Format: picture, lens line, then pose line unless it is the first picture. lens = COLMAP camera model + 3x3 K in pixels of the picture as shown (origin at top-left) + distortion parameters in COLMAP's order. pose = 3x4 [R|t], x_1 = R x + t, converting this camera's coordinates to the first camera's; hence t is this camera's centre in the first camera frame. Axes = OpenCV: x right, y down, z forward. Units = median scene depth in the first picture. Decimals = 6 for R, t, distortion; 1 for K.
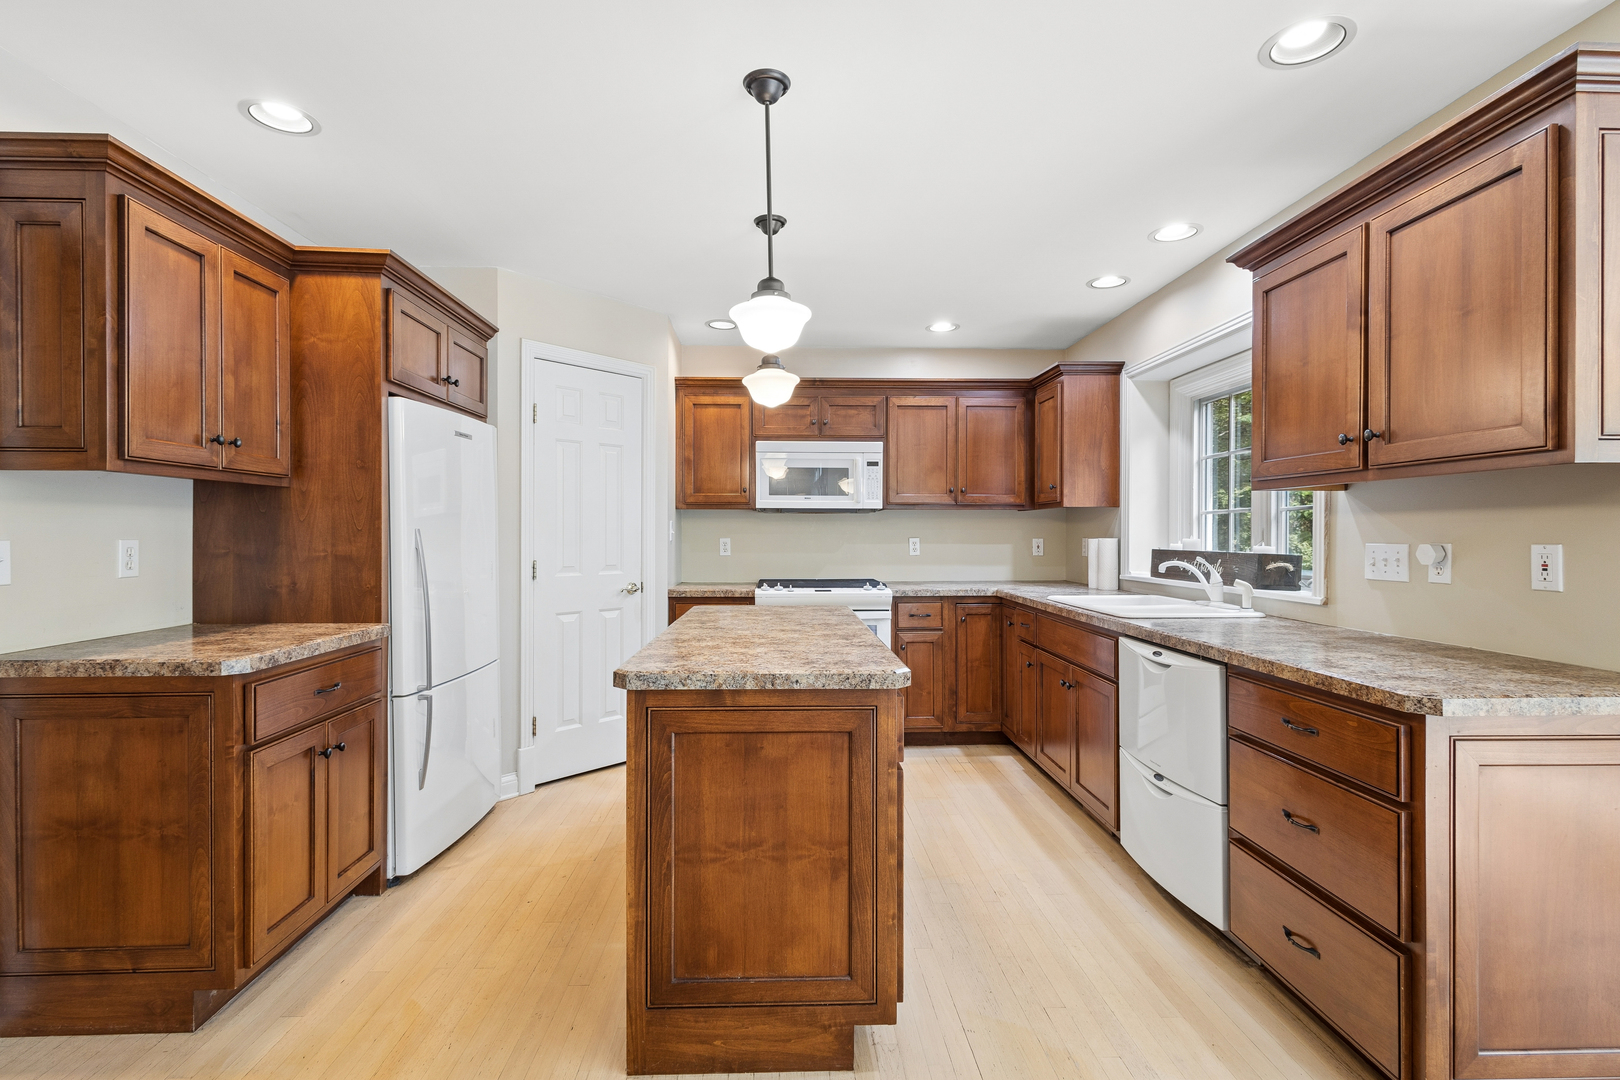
lens RADIAL K [[746.5, 0, 802.3], [0, 746.5, 538.3], [0, 0, 1]] dist [0.010612, -0.002145]
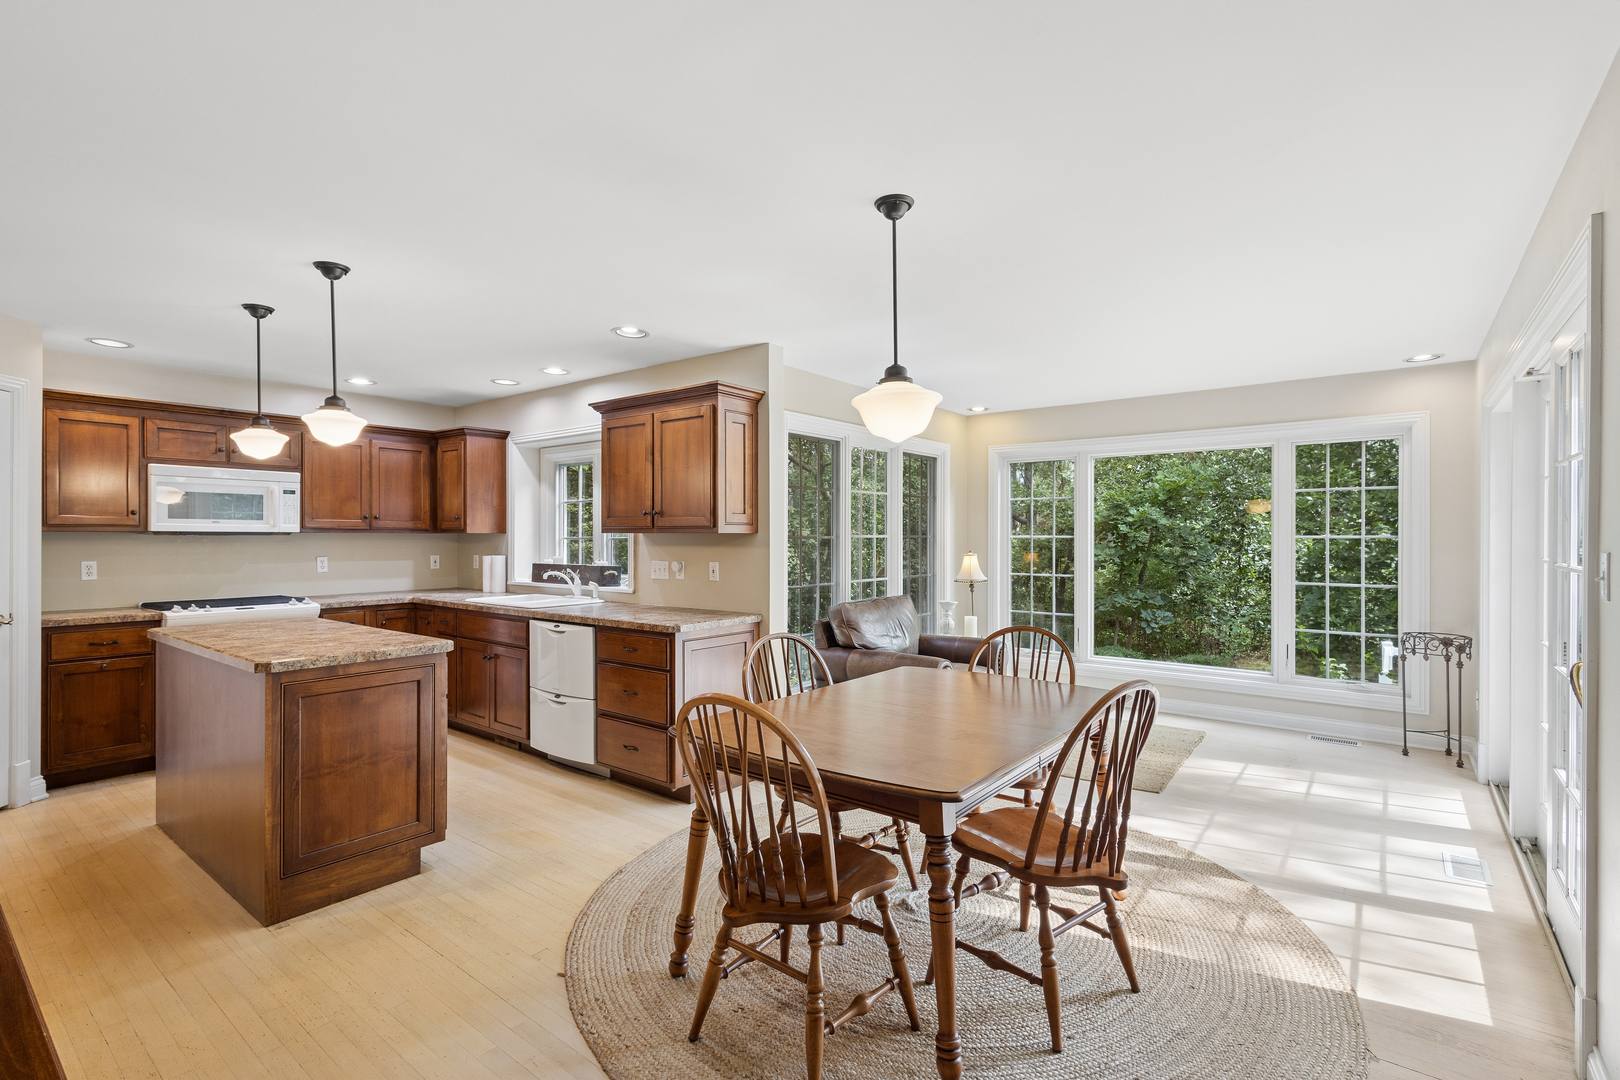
lens RADIAL K [[746.5, 0, 811.4], [0, 746.5, 539.1], [0, 0, 1]] dist [0.010612, -0.002145]
pose [[0.641386, -0.001602, 0.767217, -0.467875], [0.003698, 0.999993, -0.001003, -0.044423], [-0.767210, 0.003480, 0.641387, -0.560661]]
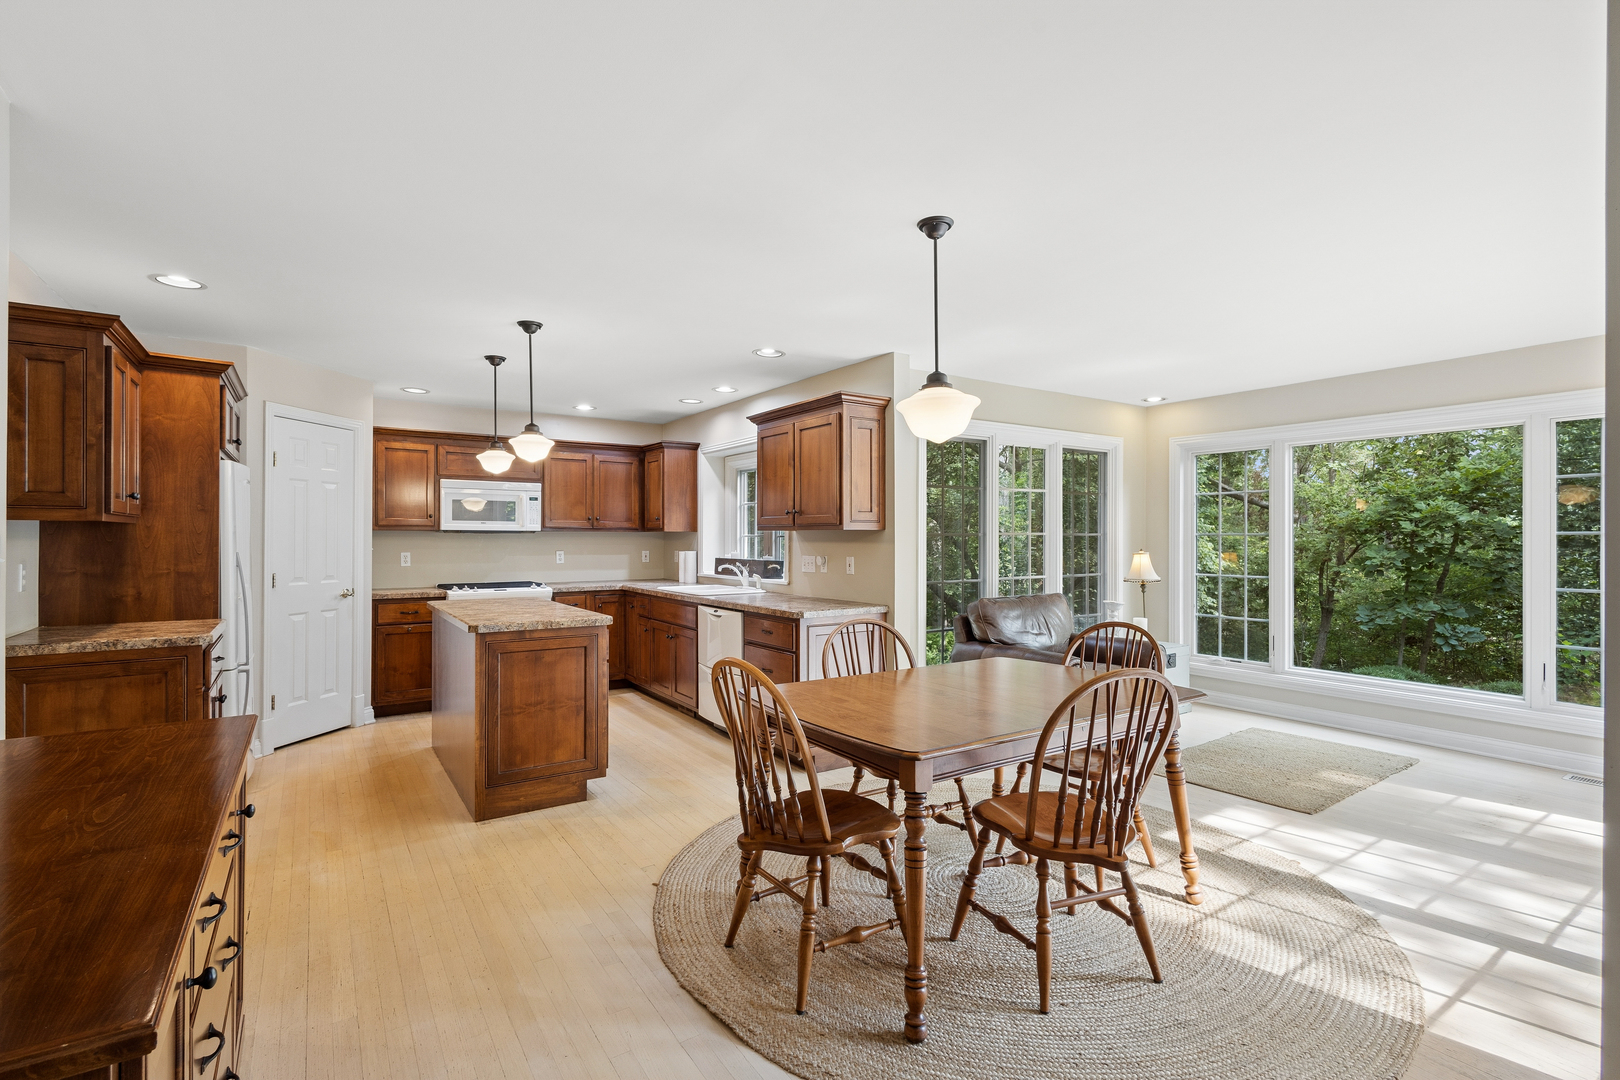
lens RADIAL K [[746.5, 0, 810.4], [0, 746.5, 538.7], [0, 0, 1]] dist [0.010612, -0.002145]
pose [[0.849377, 0.000261, 0.527787, -0.361779], [0.002102, 0.999990, -0.003876, -0.032100], [-0.527783, 0.004402, 0.849368, -0.823598]]
